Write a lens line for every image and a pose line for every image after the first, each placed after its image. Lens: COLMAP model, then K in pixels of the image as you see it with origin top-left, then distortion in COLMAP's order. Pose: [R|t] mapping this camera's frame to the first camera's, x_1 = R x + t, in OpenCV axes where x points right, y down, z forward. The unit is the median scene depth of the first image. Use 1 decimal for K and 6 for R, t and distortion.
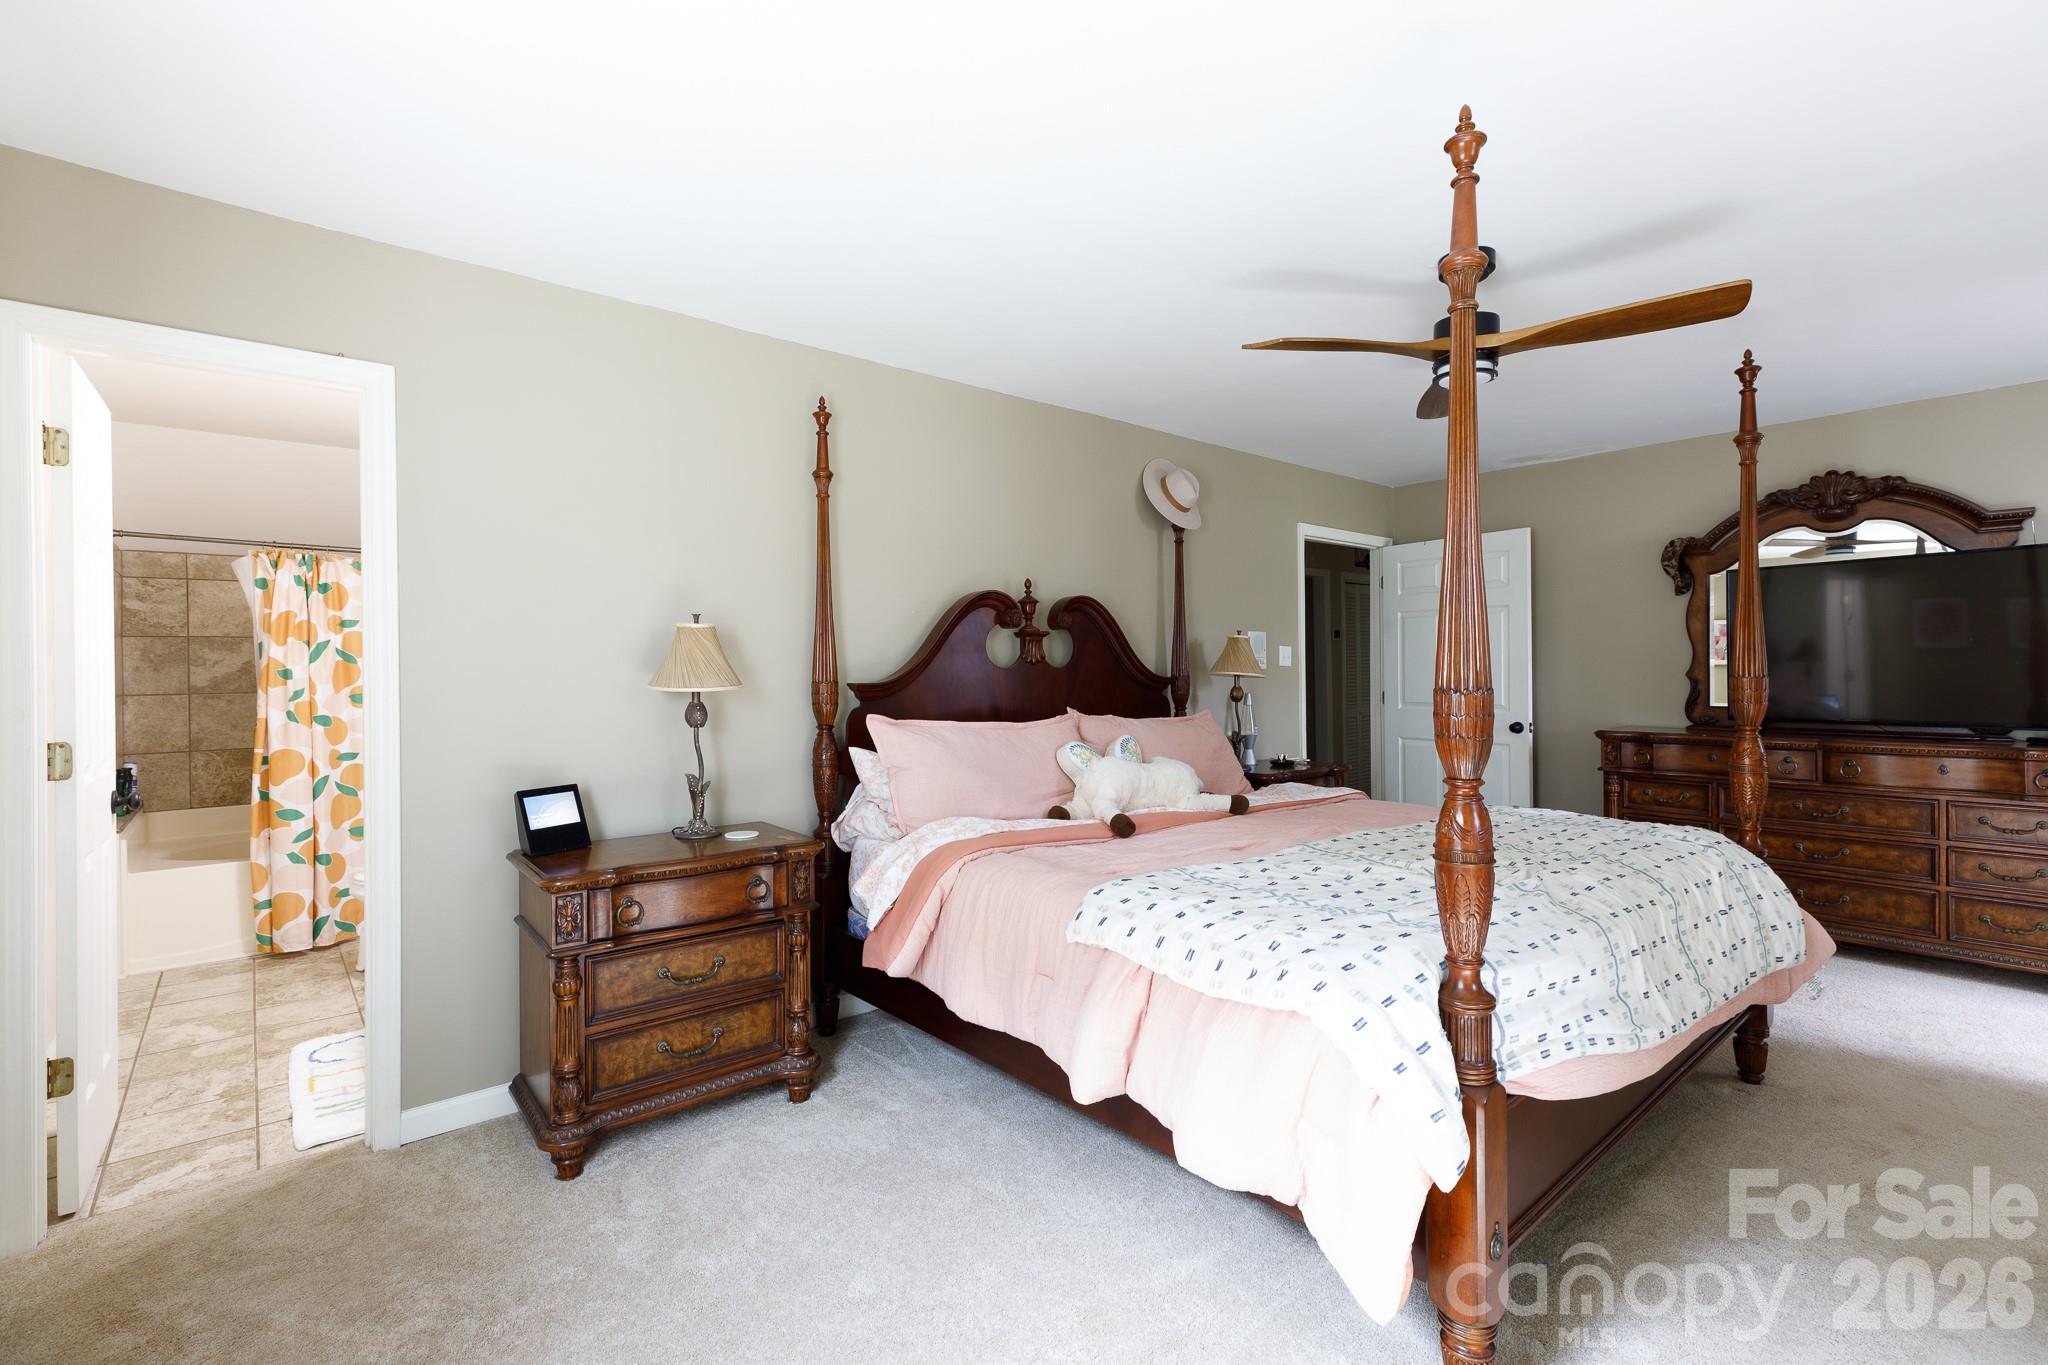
lens RADIAL K [[918.7, 0, 1028.6], [0, 918.7, 677.3], [0, 0, 1]] dist [0.003080, -0.000428]
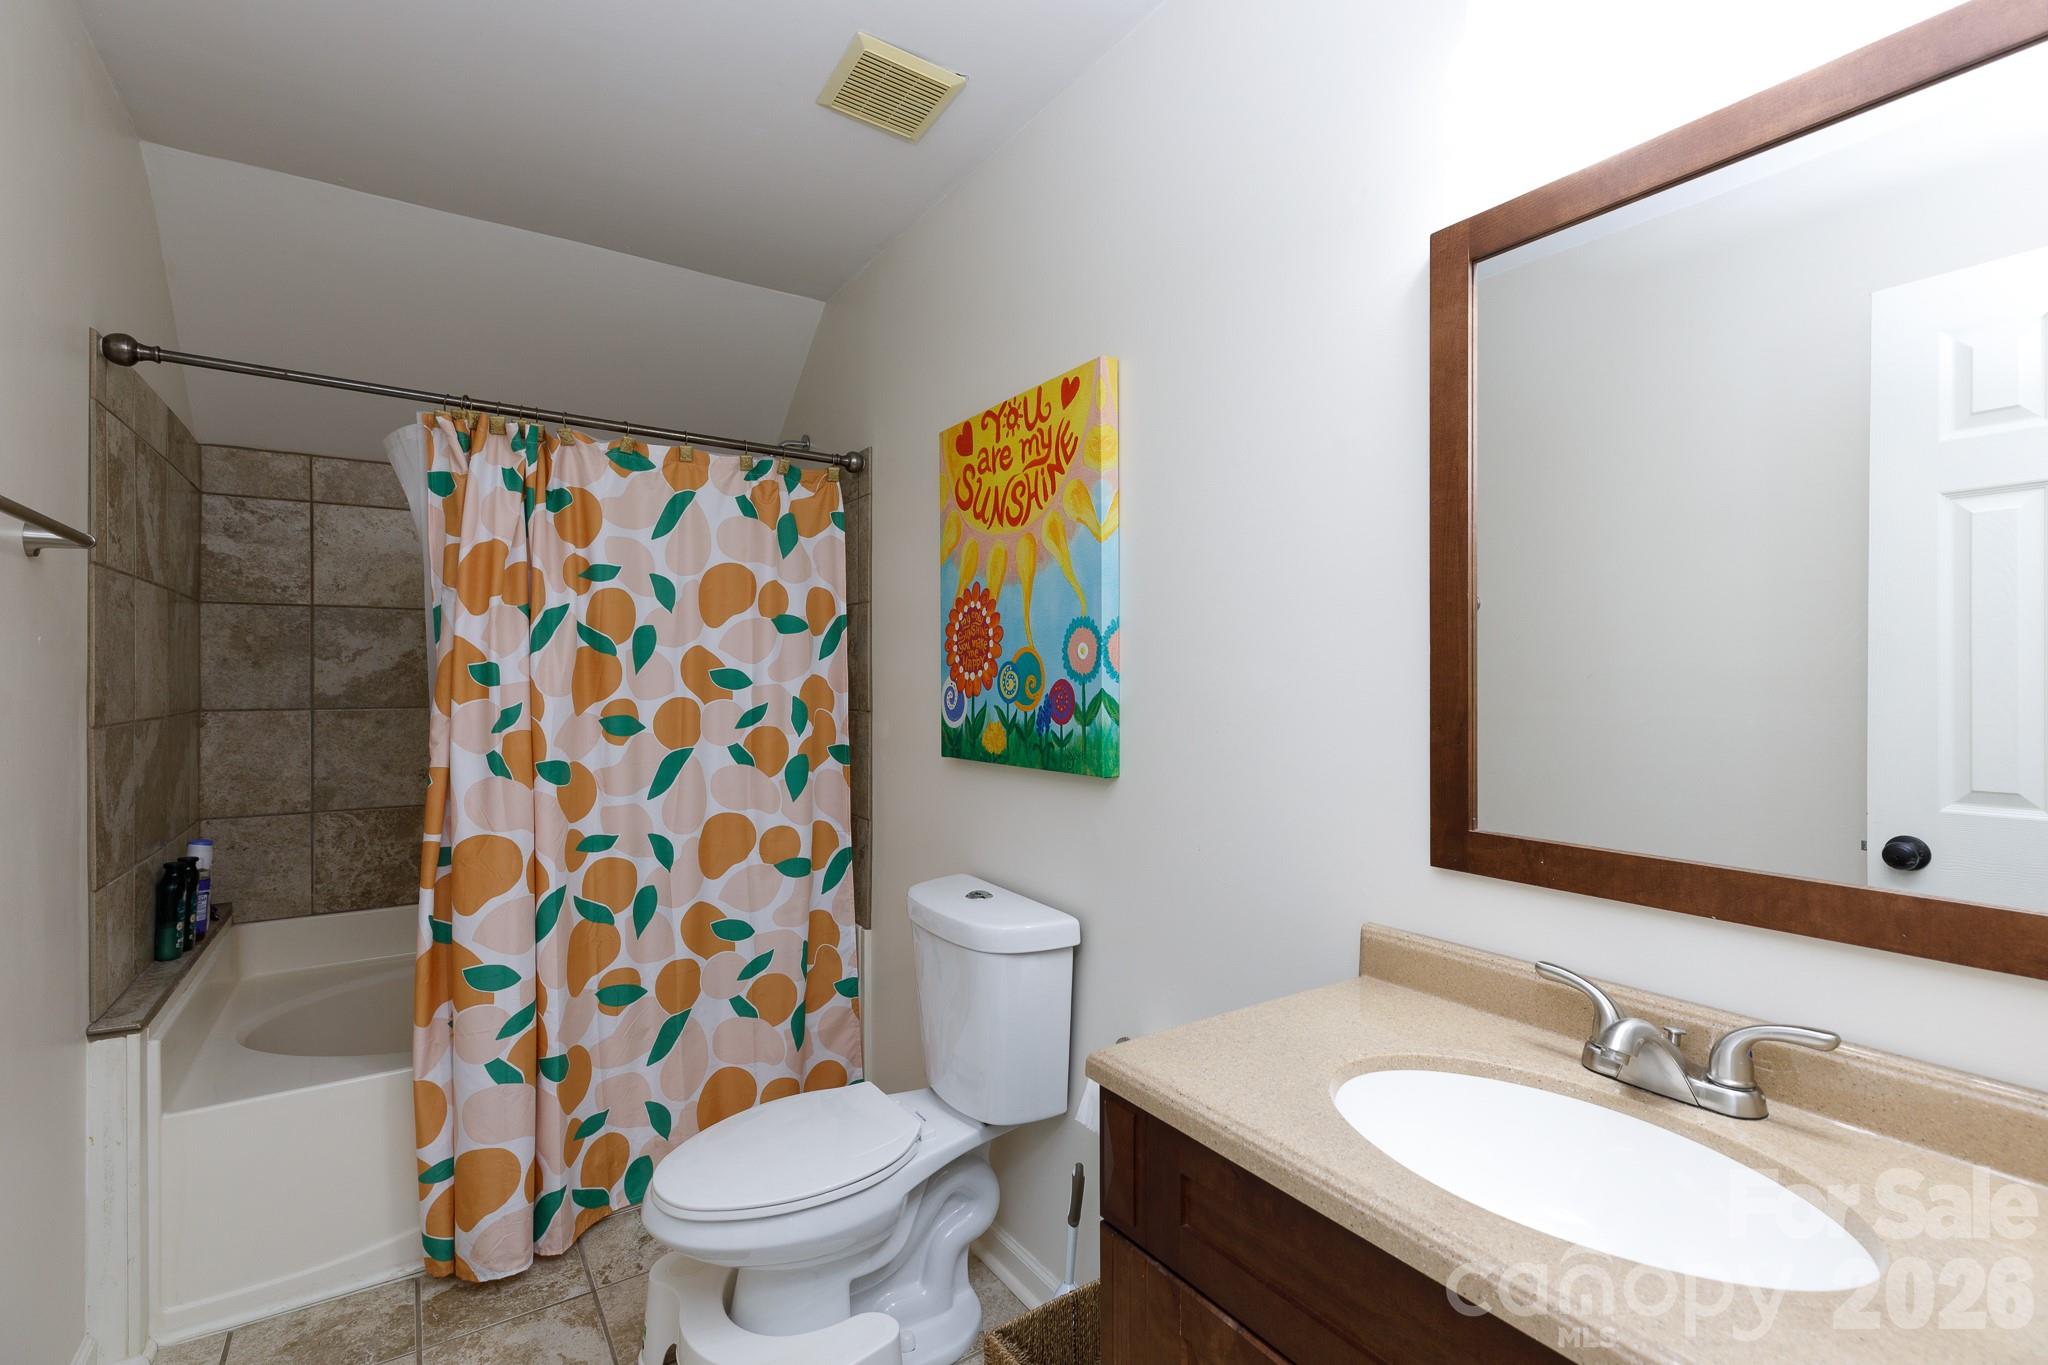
lens RADIAL K [[918.7, 0, 1022.6], [0, 918.7, 688.2], [0, 0, 1]] dist [0.003080, -0.000428]
pose [[0.993793, 0.012445, -0.110551, -0.475292], [-0.012406, 0.999923, 0.001044, -0.000159], [0.110555, 0.000334, 0.993870, 0.554543]]
